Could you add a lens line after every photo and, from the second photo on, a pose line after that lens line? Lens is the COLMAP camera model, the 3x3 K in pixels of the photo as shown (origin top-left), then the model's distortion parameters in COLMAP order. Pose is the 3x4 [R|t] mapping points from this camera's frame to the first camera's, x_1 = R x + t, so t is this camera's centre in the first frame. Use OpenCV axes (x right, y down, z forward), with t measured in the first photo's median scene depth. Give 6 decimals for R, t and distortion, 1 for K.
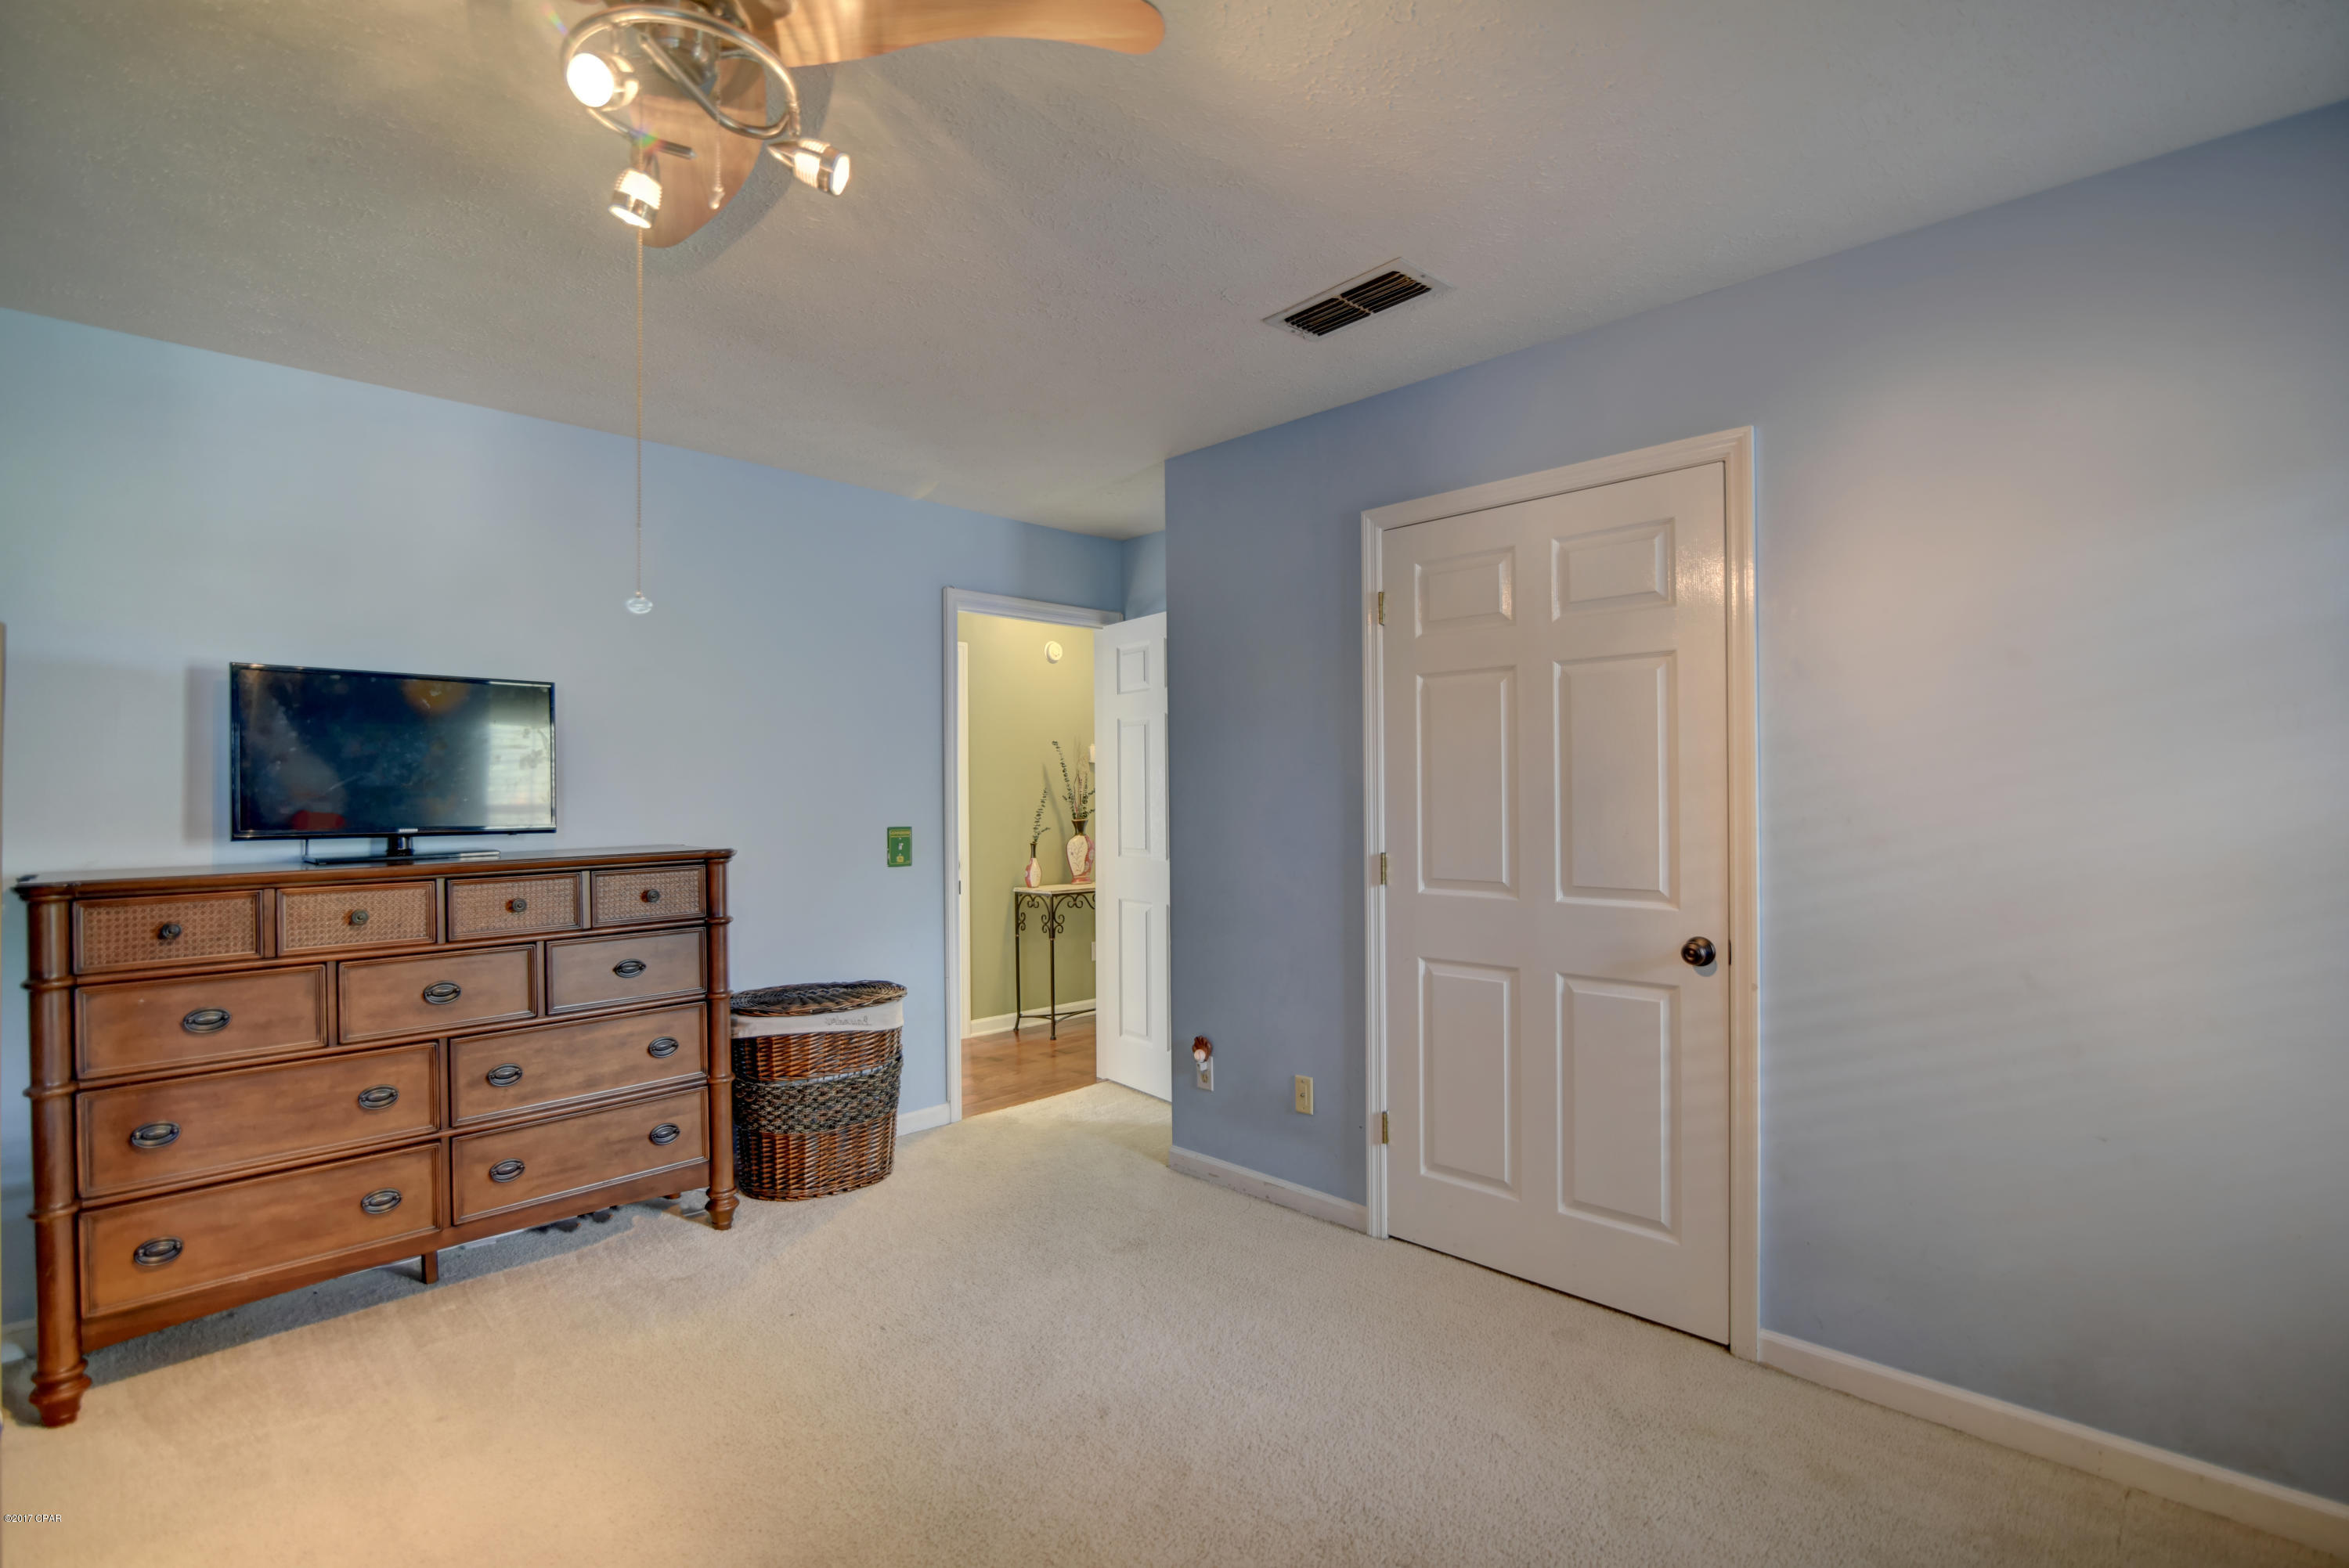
lens RADIAL K [[1081.8, 0, 1158.8], [0, 1081.8, 792.6], [0, 0, 1]] dist [-0.019003, 0.001068]
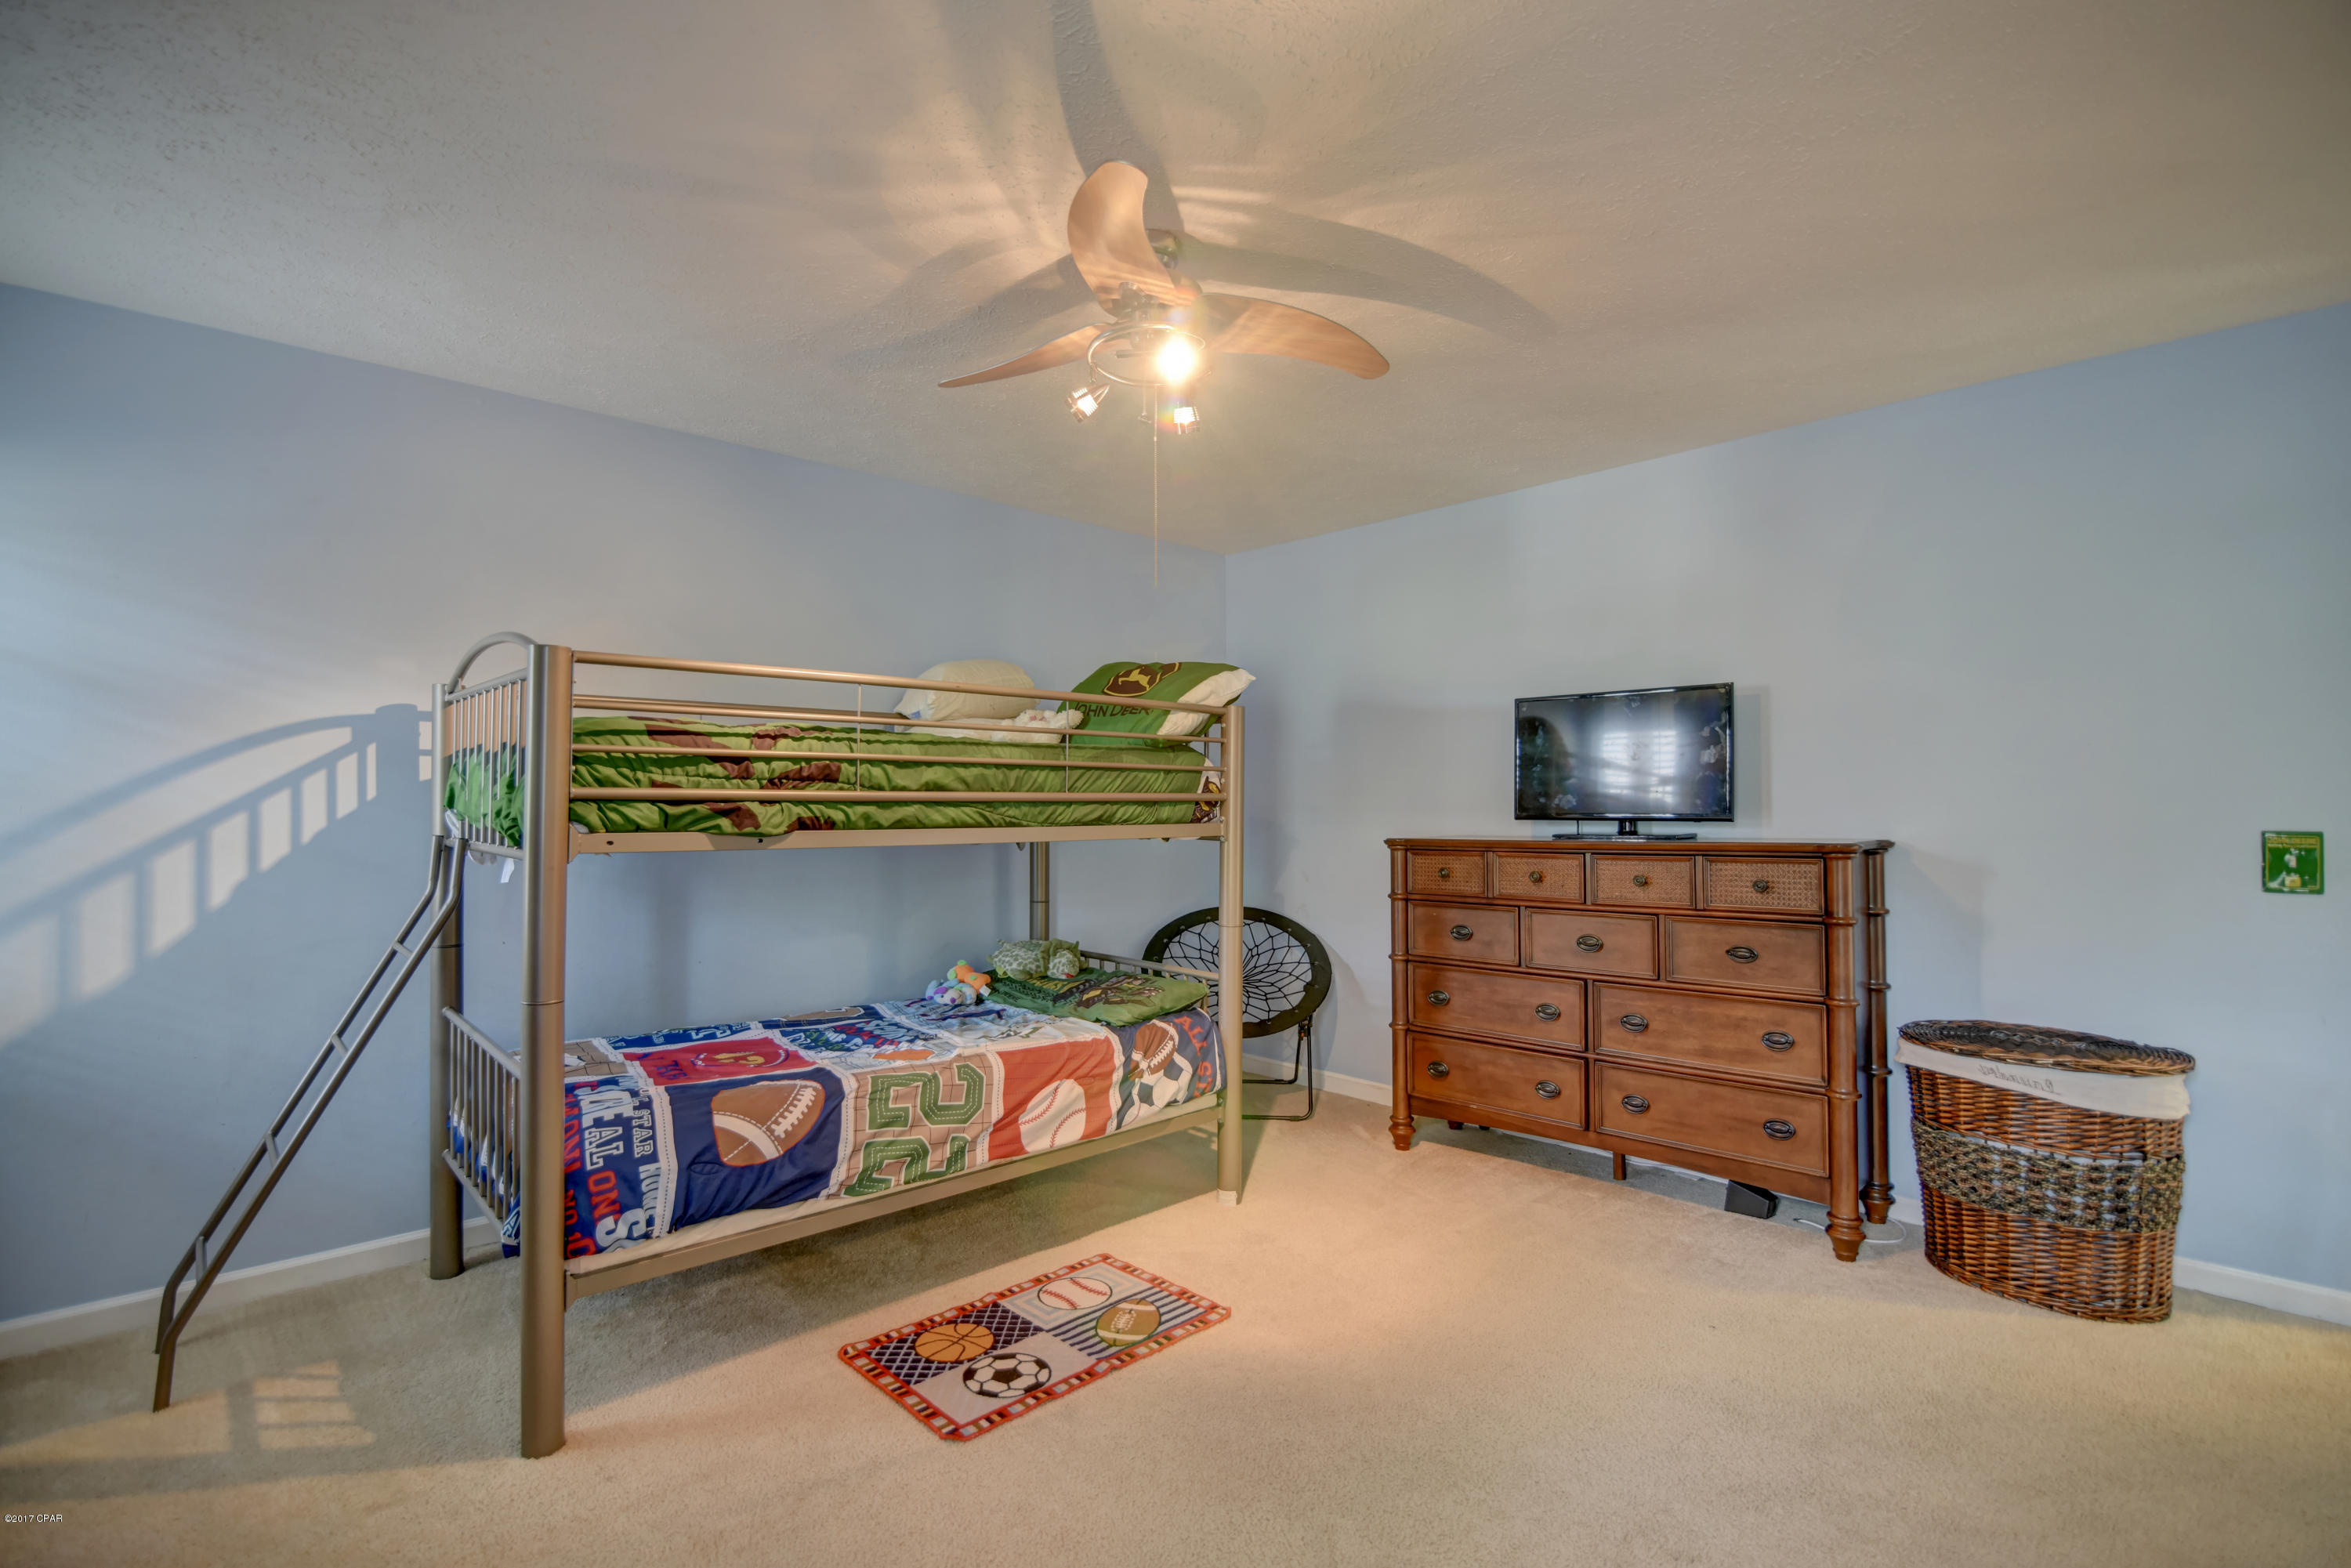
lens RADIAL K [[1082.8, 0, 1159.8], [0, 1082.8, 792.6], [0, 0, 1]] dist [-0.019003, 0.001068]
pose [[-0.025735, -0.000275, -0.999669, 0.591018], [0.010023, 0.999950, -0.000533, 0.004511], [0.999619, -0.010034, -0.025731, 0.507860]]
